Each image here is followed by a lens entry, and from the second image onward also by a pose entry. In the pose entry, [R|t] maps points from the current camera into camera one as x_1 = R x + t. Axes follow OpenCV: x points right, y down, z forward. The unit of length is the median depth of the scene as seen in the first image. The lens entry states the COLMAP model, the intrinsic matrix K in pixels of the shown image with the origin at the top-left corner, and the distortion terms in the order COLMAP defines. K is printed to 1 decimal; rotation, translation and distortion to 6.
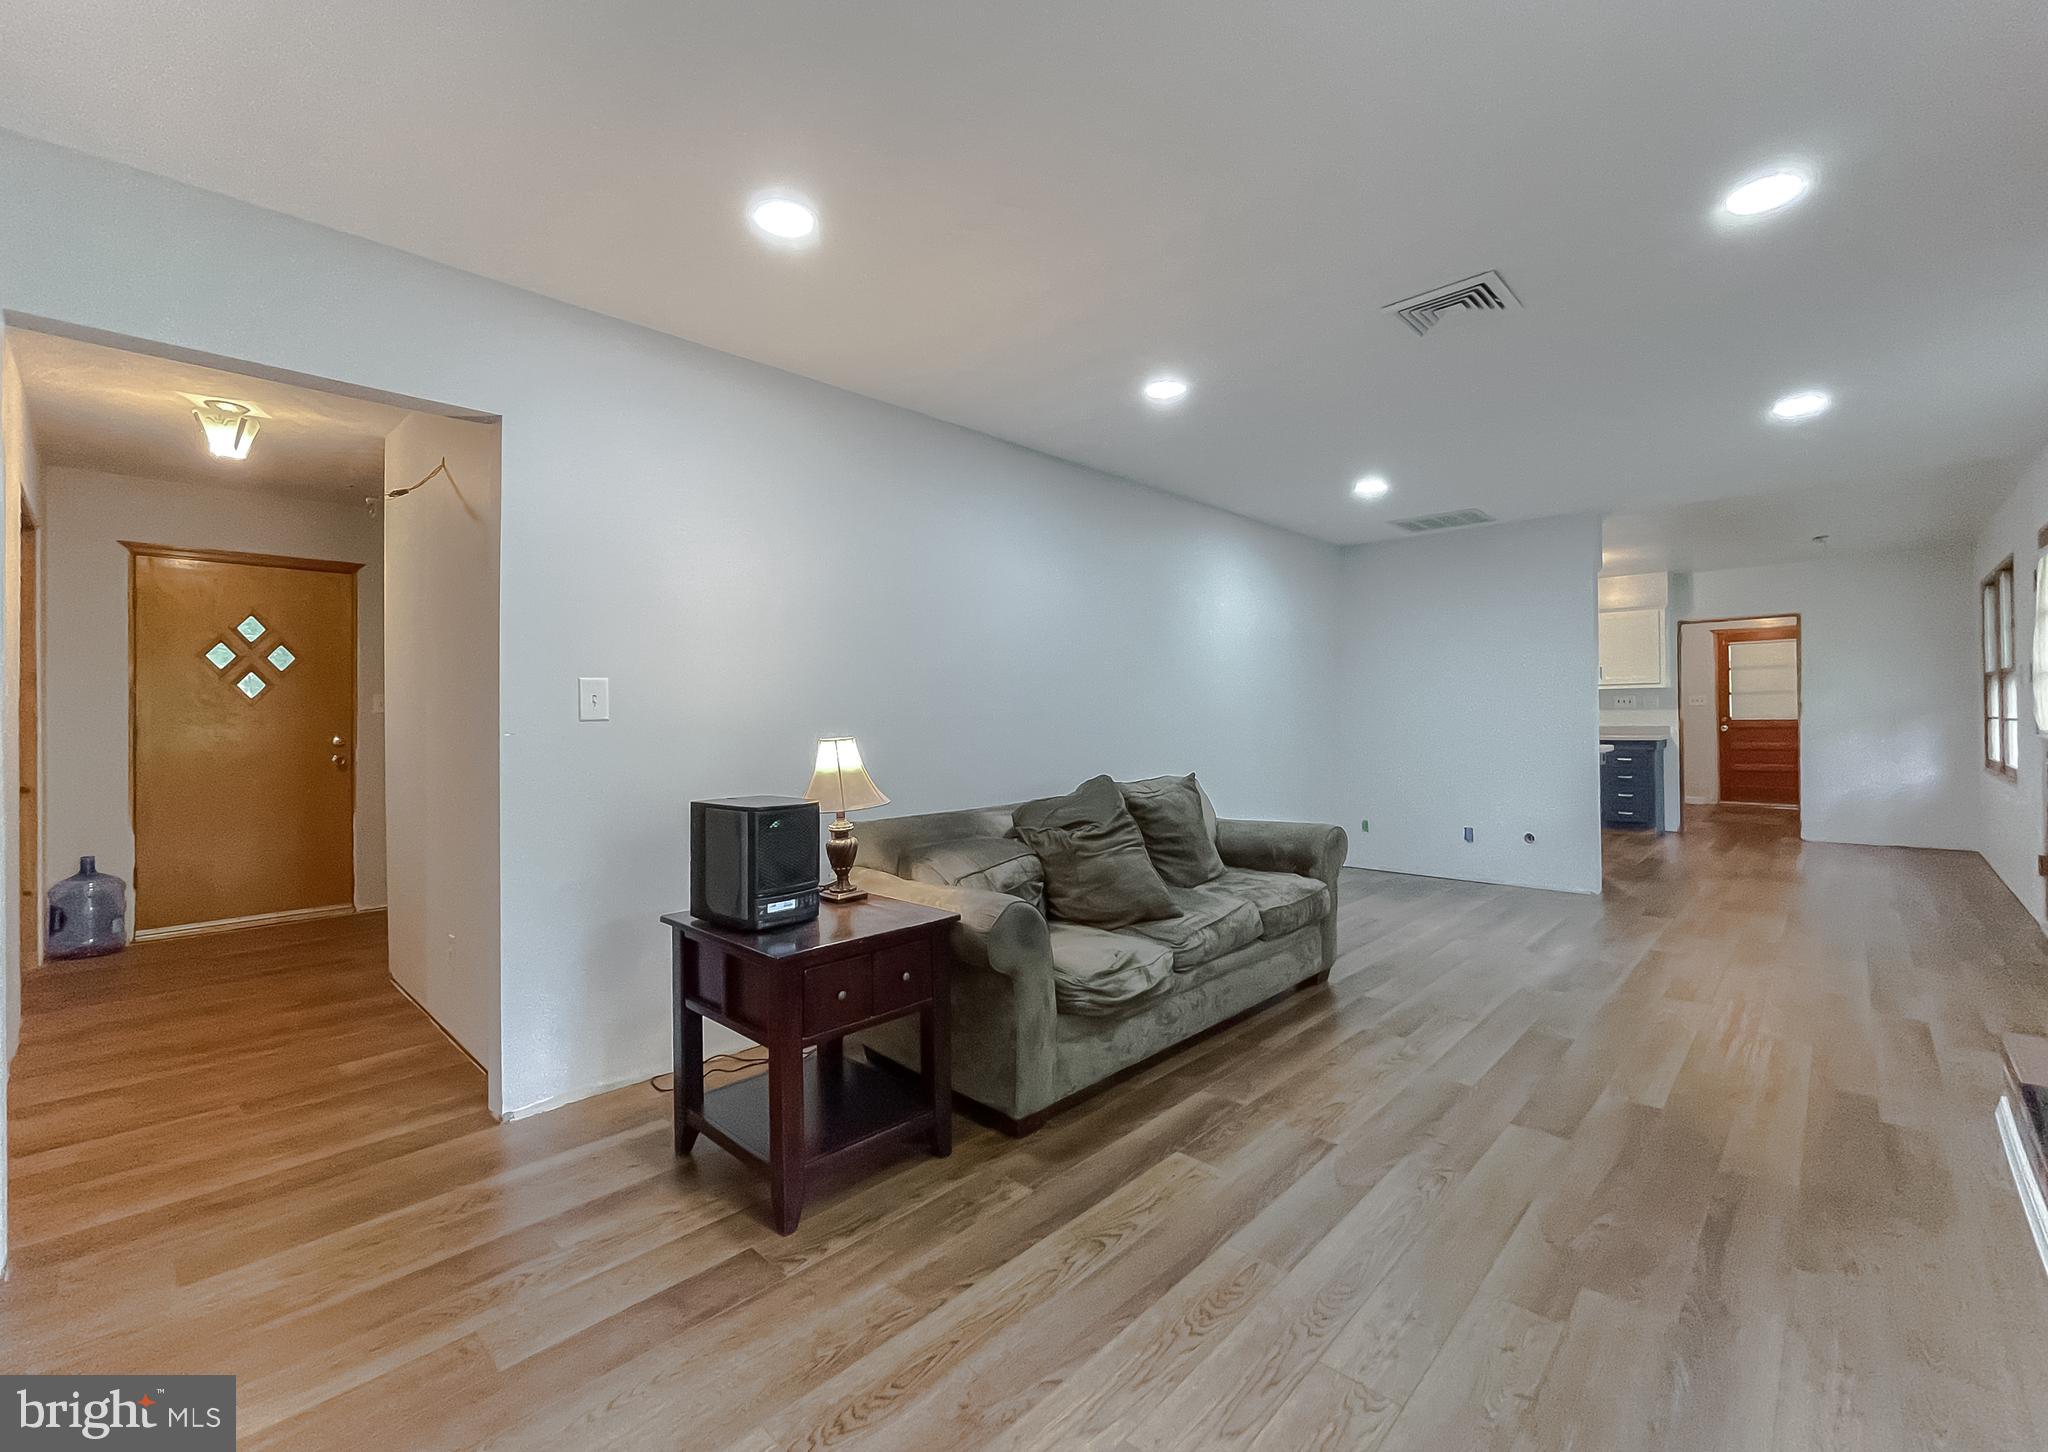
lens RADIAL K [[857.8, 0, 1040.8], [0, 857.8, 719.1], [0, 0, 1]] dist [0.004202, 0.000685]
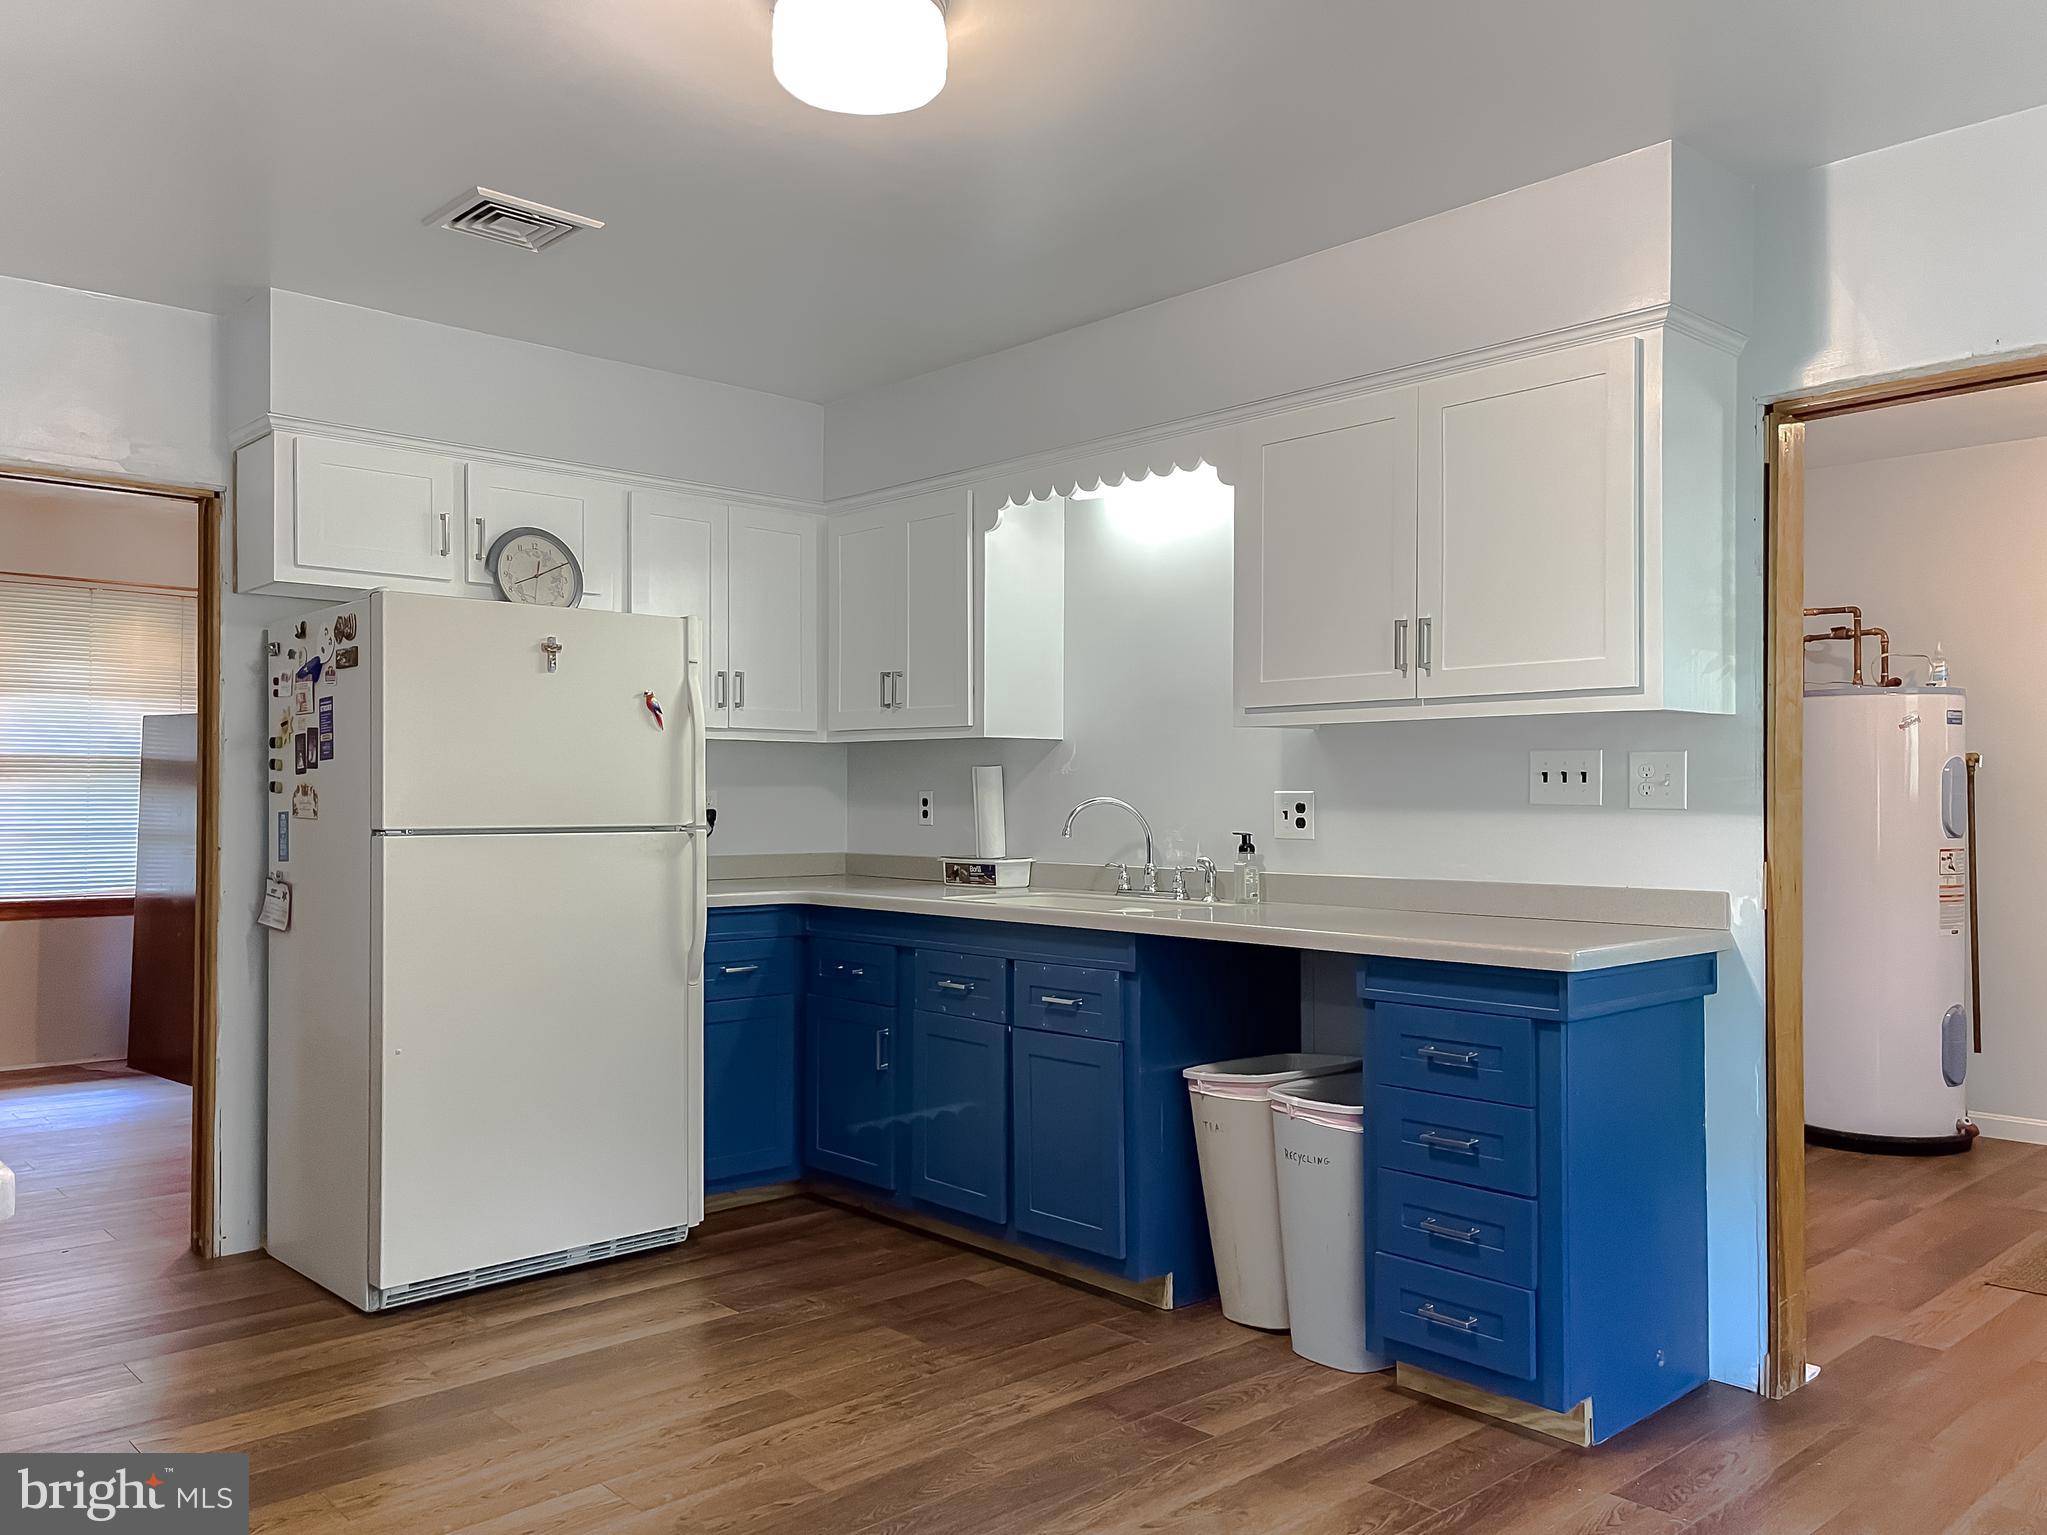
lens RADIAL K [[1561.8, 0, 1030.0], [0, 1561.8, 786.5], [0, 0, 1]] dist [0.066680, -0.066105]
pose [[0.997389, 0.021442, -0.068954, 0.463935], [-0.021527, 0.999768, -0.000497, -0.011567], [0.068927, 0.001980, 0.997620, 0.472593]]
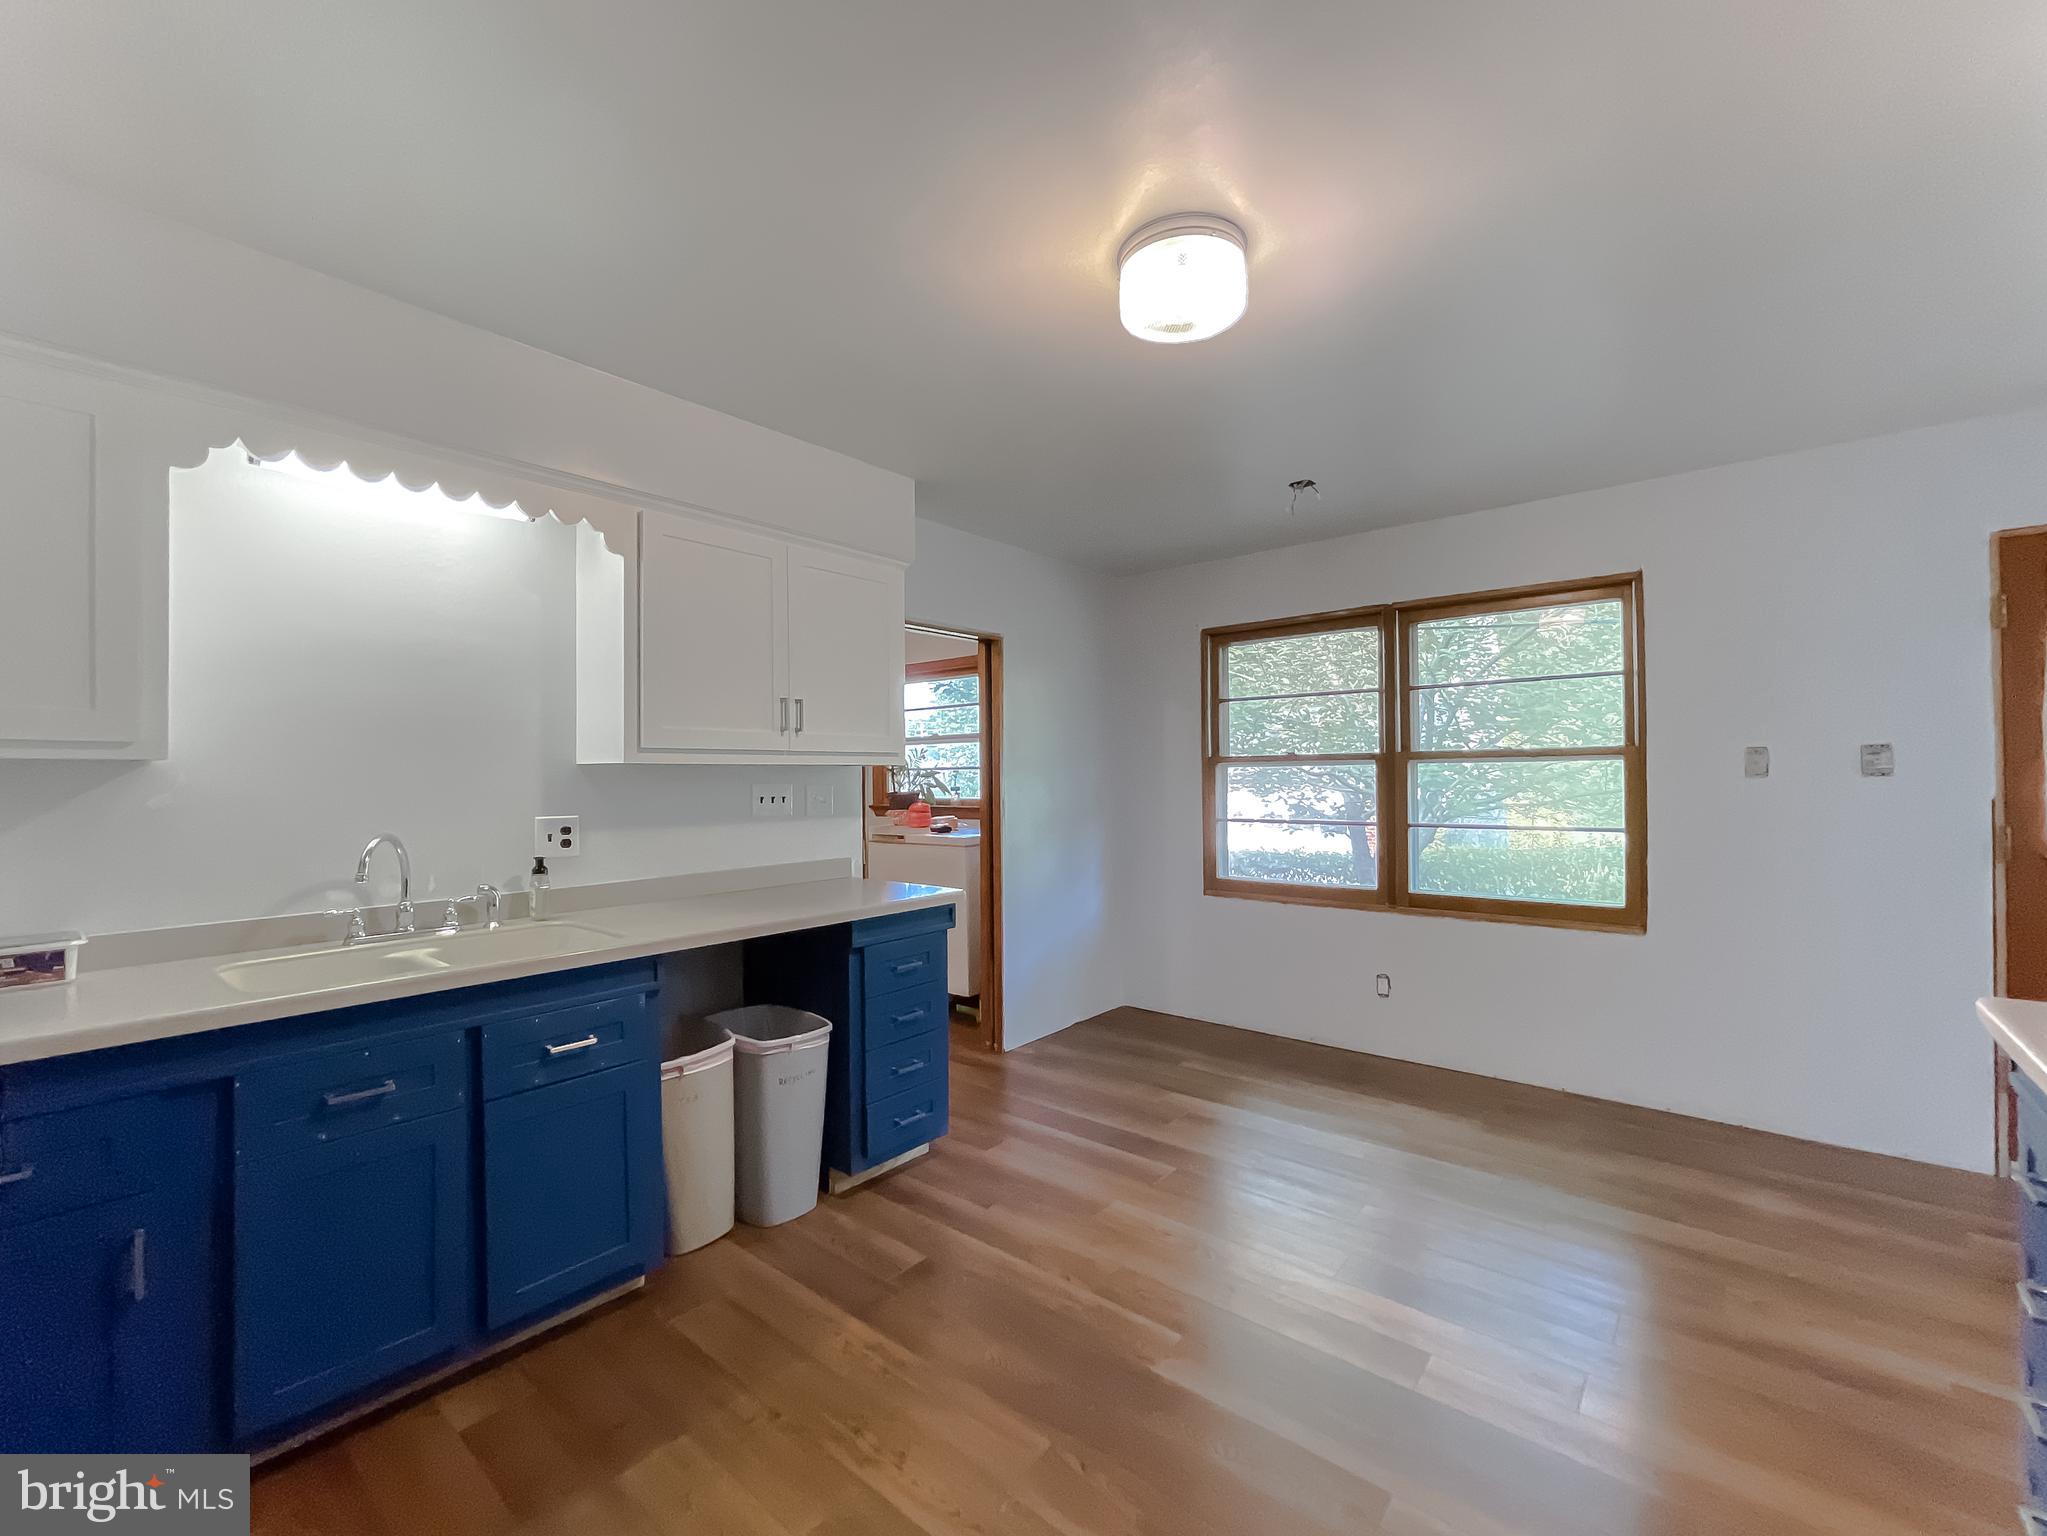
lens RADIAL K [[834.3, 0, 1035.0], [0, 834.3, 779.0], [0, 0, 1]] dist [-0.000064, -0.000771]
pose [[-0.053056, 0.017628, 0.998436, 0.256004], [0.002429, 0.999843, -0.017524, -0.018202], [-0.998589, 0.001496, -0.053091, 0.740215]]
